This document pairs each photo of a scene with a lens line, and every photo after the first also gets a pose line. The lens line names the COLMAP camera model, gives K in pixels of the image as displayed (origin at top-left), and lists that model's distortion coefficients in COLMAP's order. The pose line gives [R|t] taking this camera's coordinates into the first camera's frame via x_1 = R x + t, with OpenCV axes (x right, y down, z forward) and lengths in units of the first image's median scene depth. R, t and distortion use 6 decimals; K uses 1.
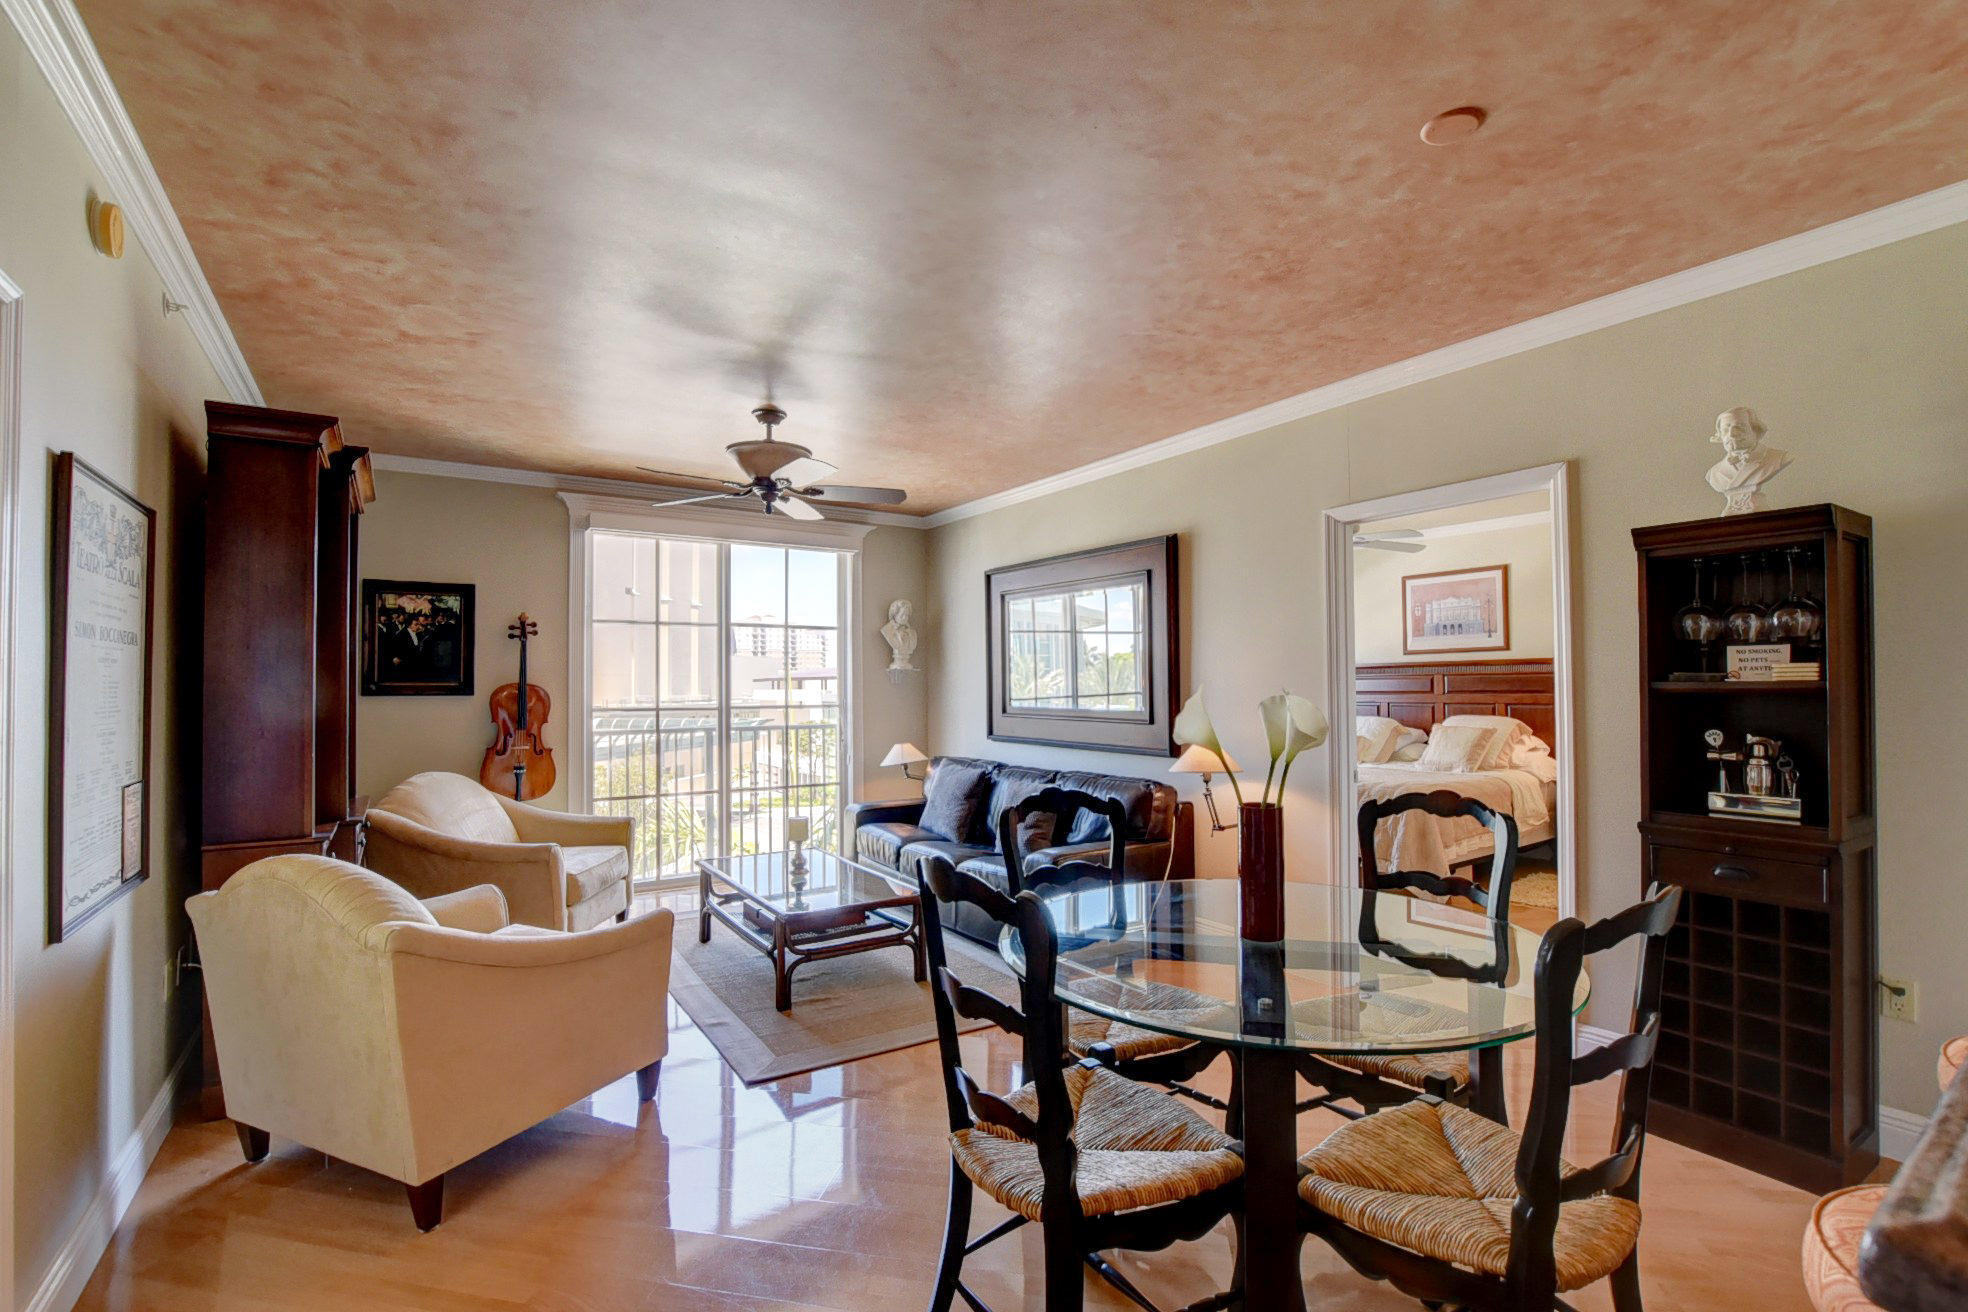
lens RADIAL K [[869.9, 0, 990.7], [0, 869.9, 667.4], [0, 0, 1]] dist [-0.037834, 0.006636]
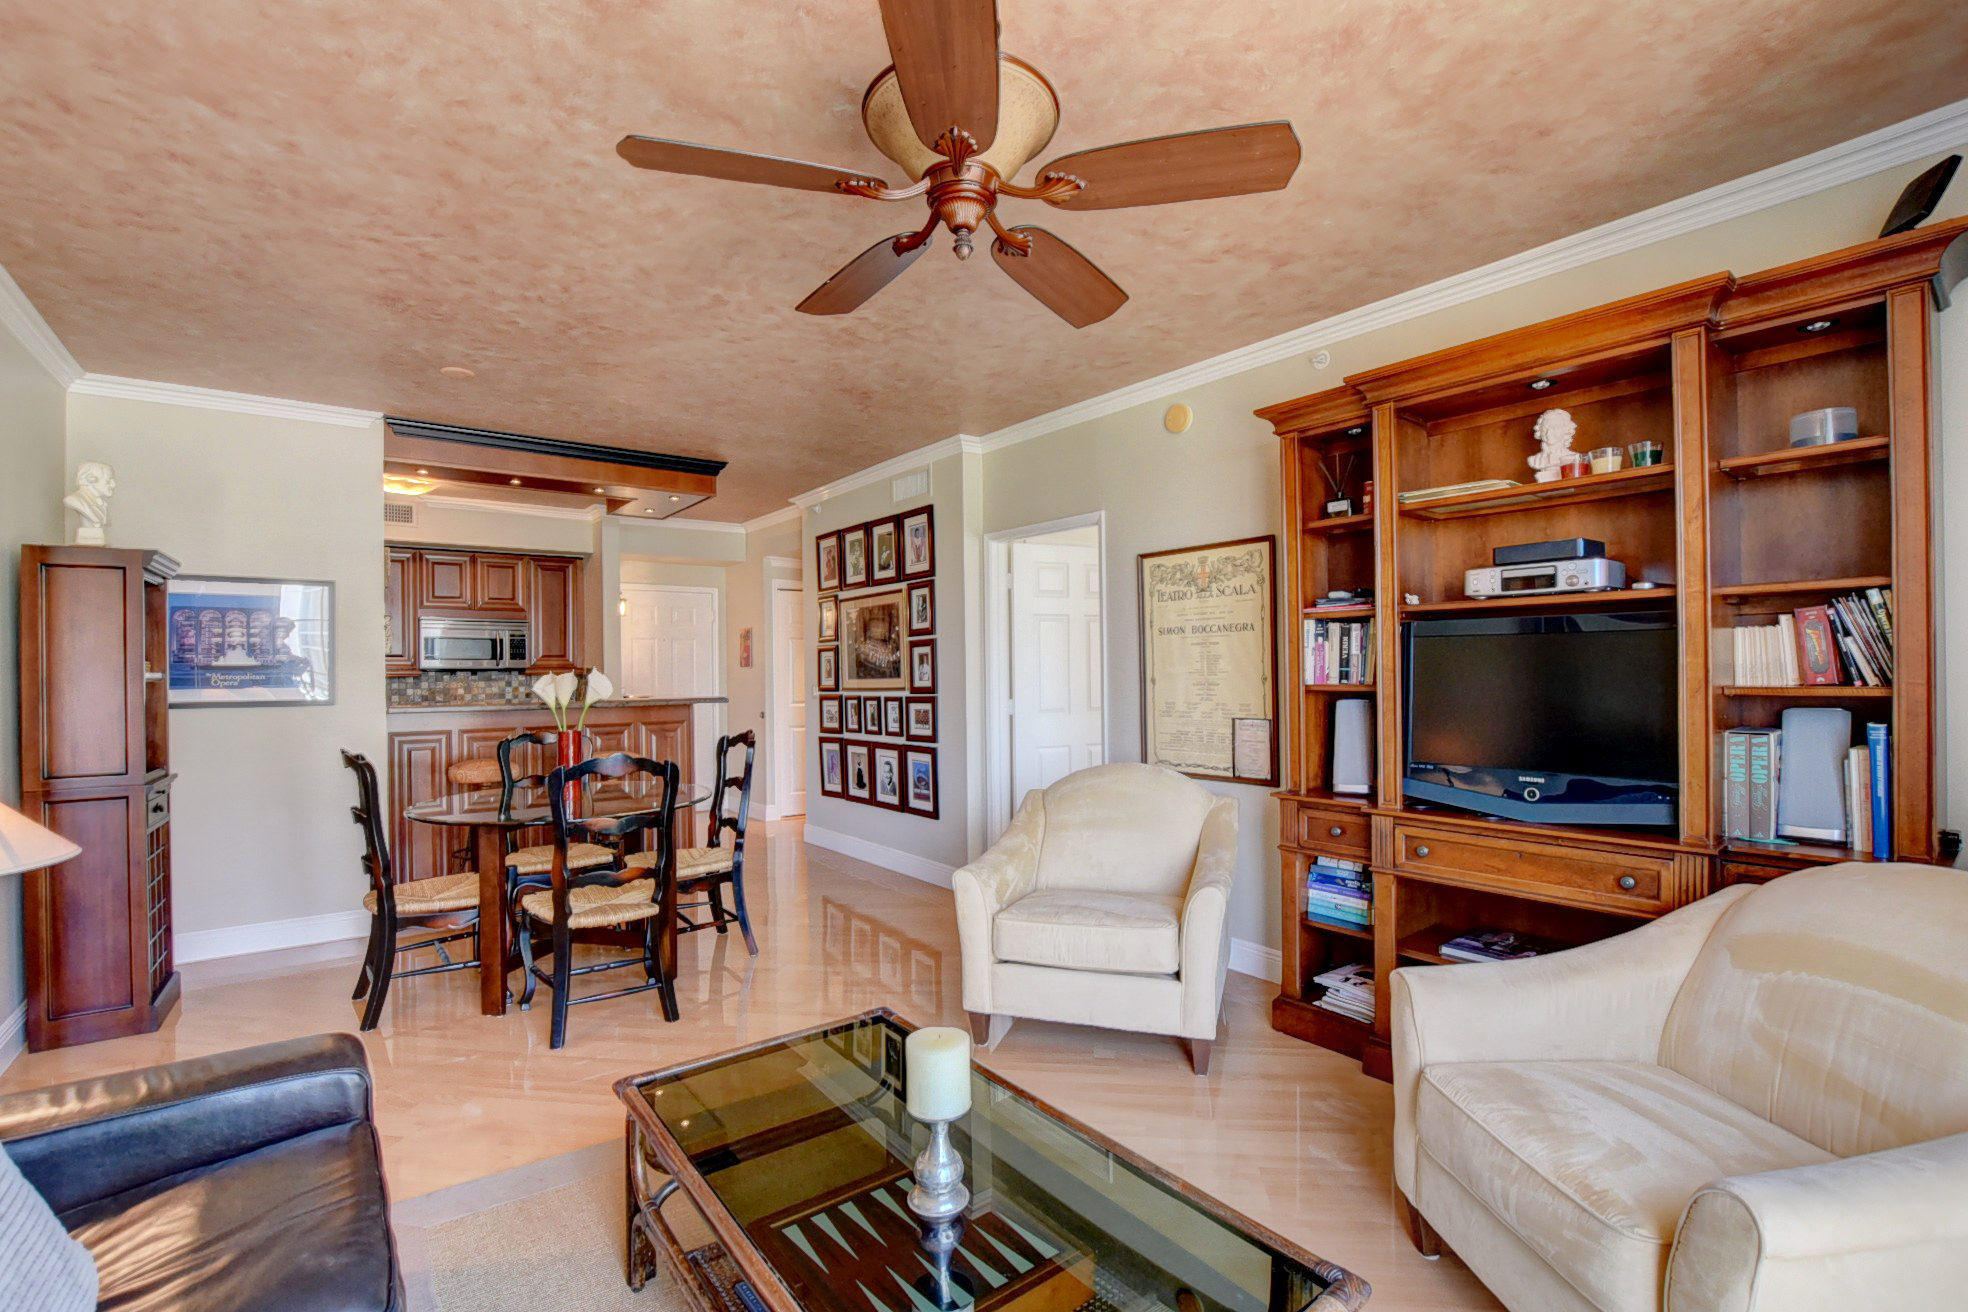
lens RADIAL K [[869.9, 0, 984.3], [0, 869.9, 669.1], [0, 0, 1]] dist [-0.037834, 0.006636]
pose [[-0.997839, 0.017763, -0.063258, -0.200993], [0.019166, 0.999582, -0.021631, 0.033153], [0.062847, -0.022797, -0.997763, 1.219018]]
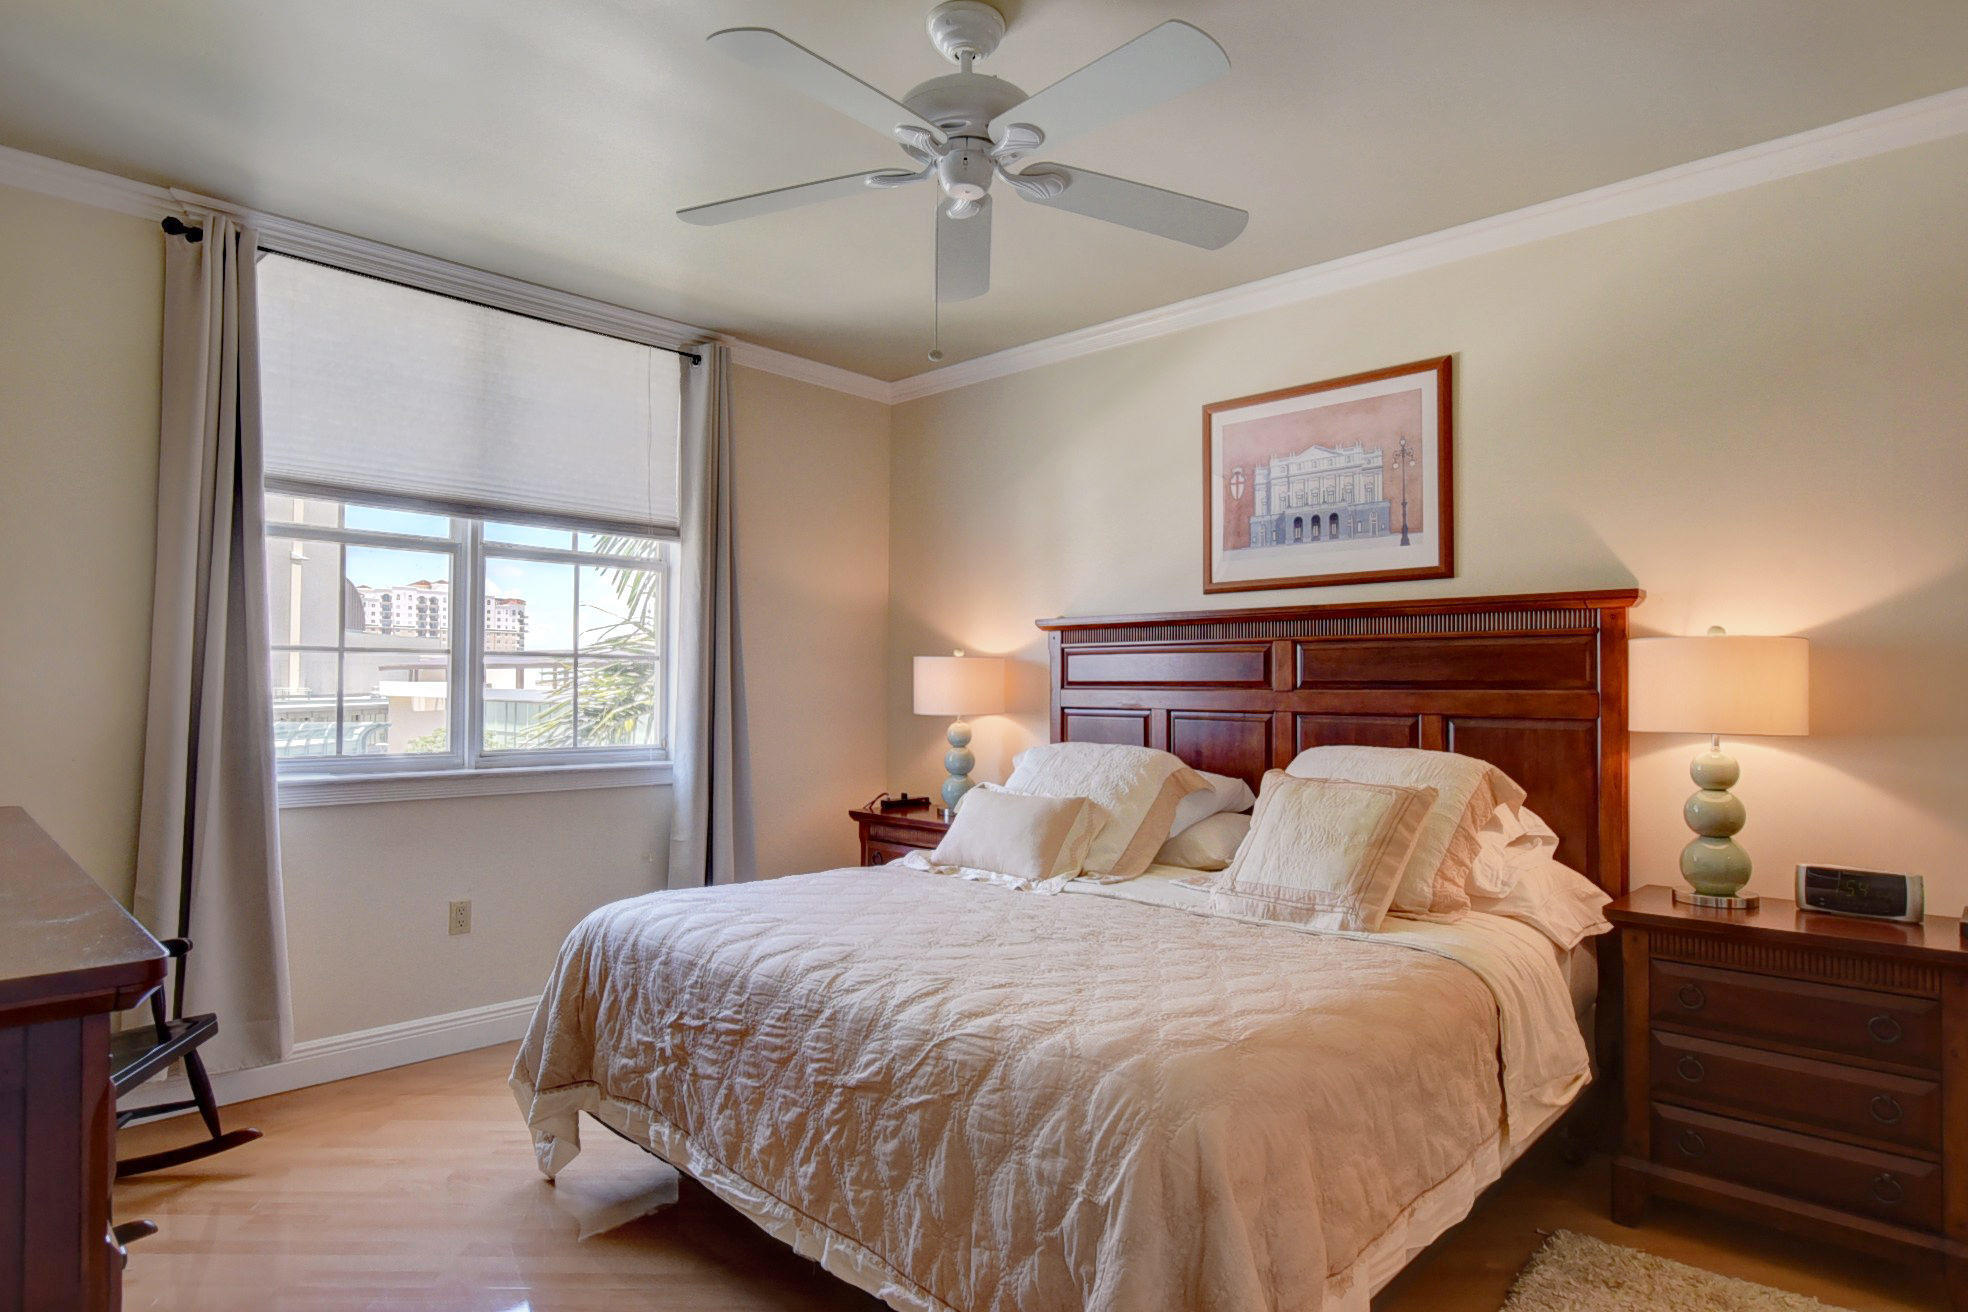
lens RADIAL K [[1086.7, 0, 989.7], [0, 1086.7, 658.4], [0, 0, 1]] dist [-0.024389, 0.002505]
pose [[0.977629, 0.018988, 0.209478, 0.418908], [-0.018492, 0.999820, -0.004329, 0.031618], [-0.209522, 0.000358, 0.977804, 0.796110]]
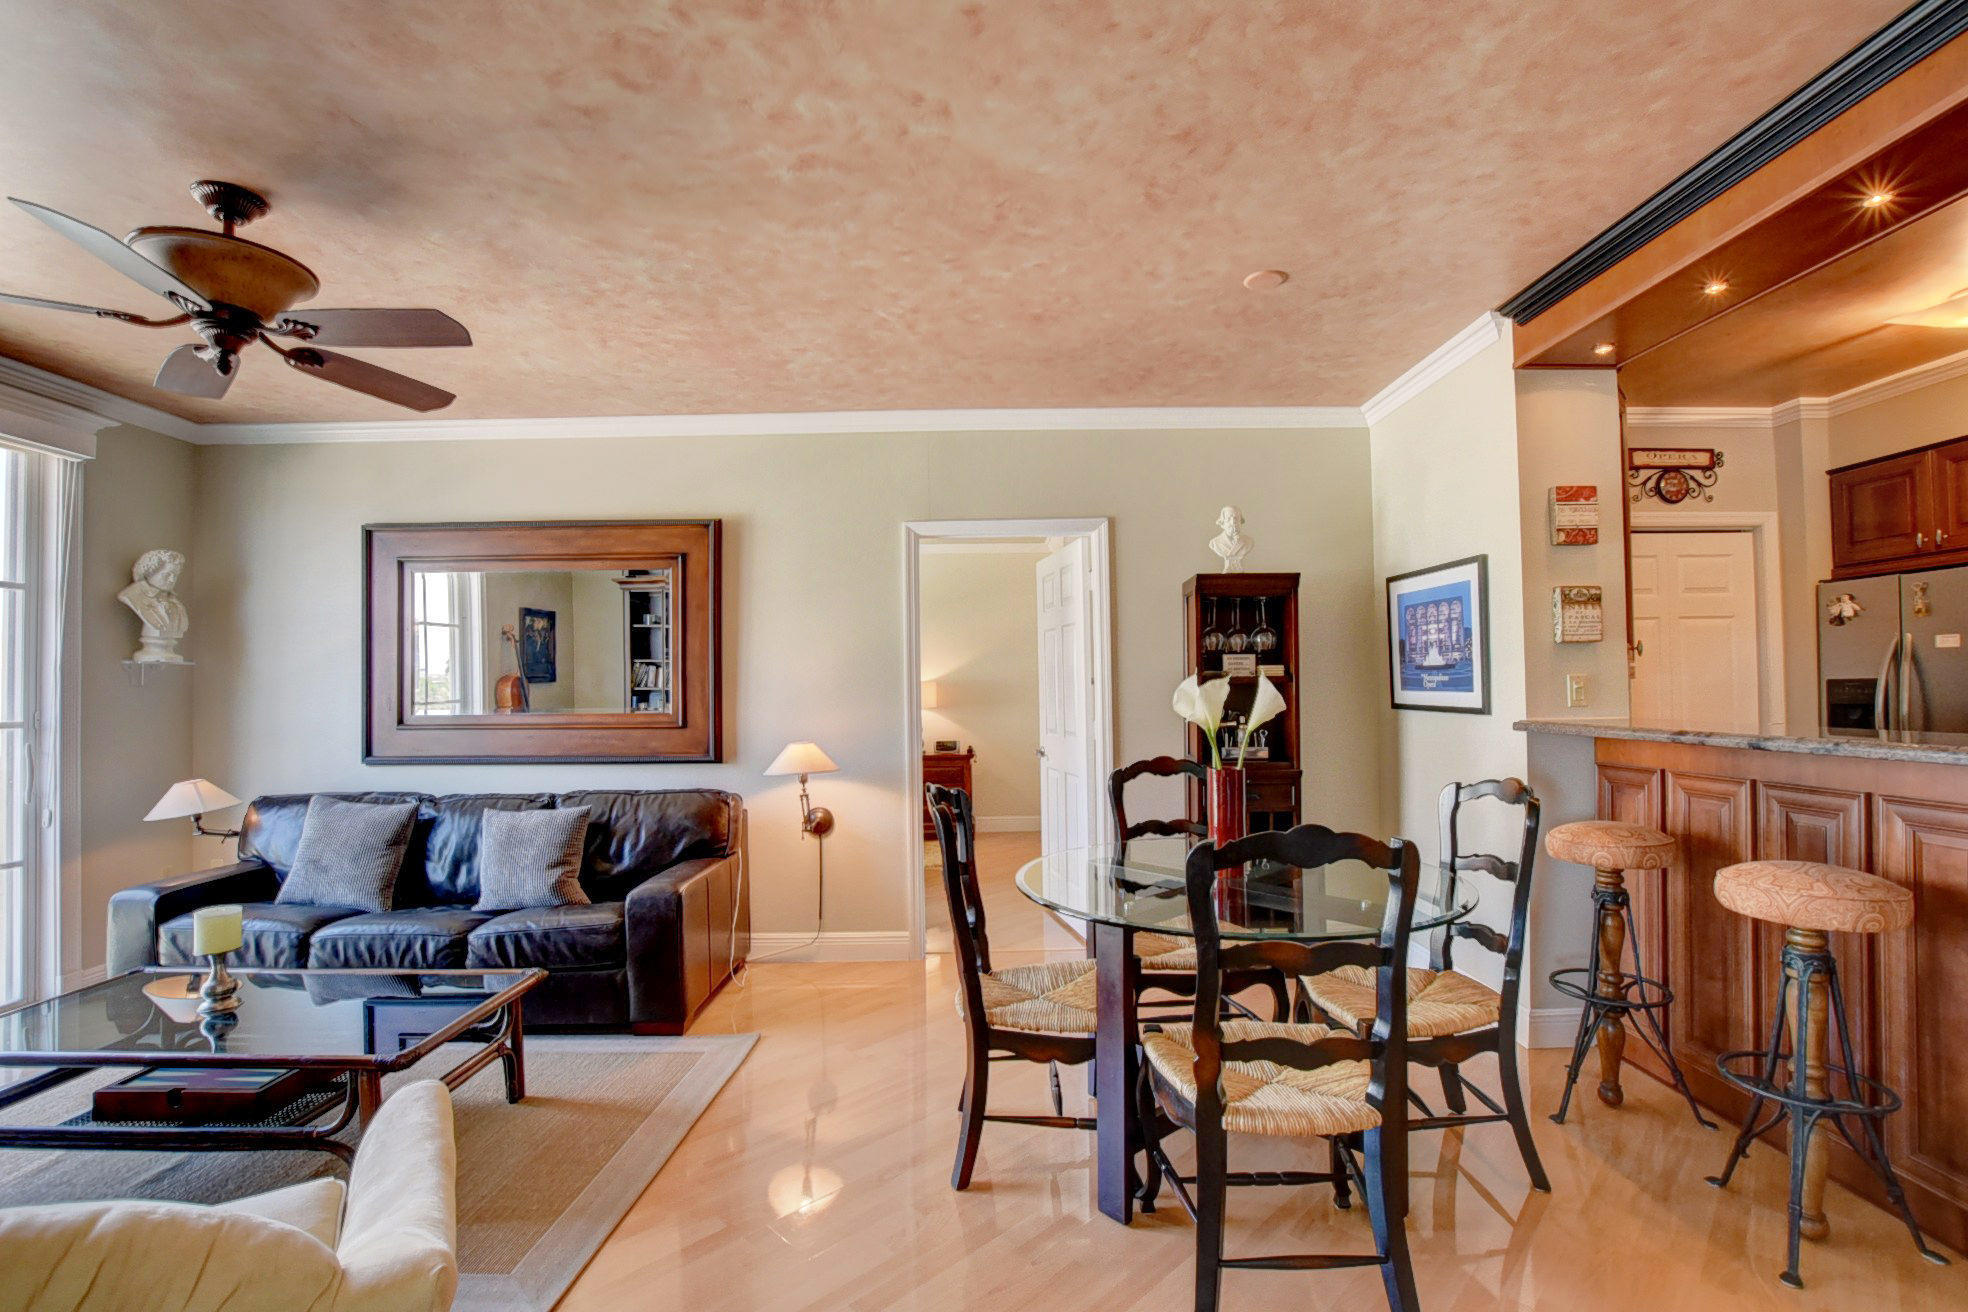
lens RADIAL K [[869.9, 0, 991.5], [0, 869.9, 670.6], [0, 0, 1]] dist [-0.037834, 0.006636]
pose [[0.555102, 0.017477, 0.831598, -0.369703], [-0.008185, 0.999846, -0.015550, 0.017257], [-0.831742, 0.001825, 0.555160, 0.241516]]
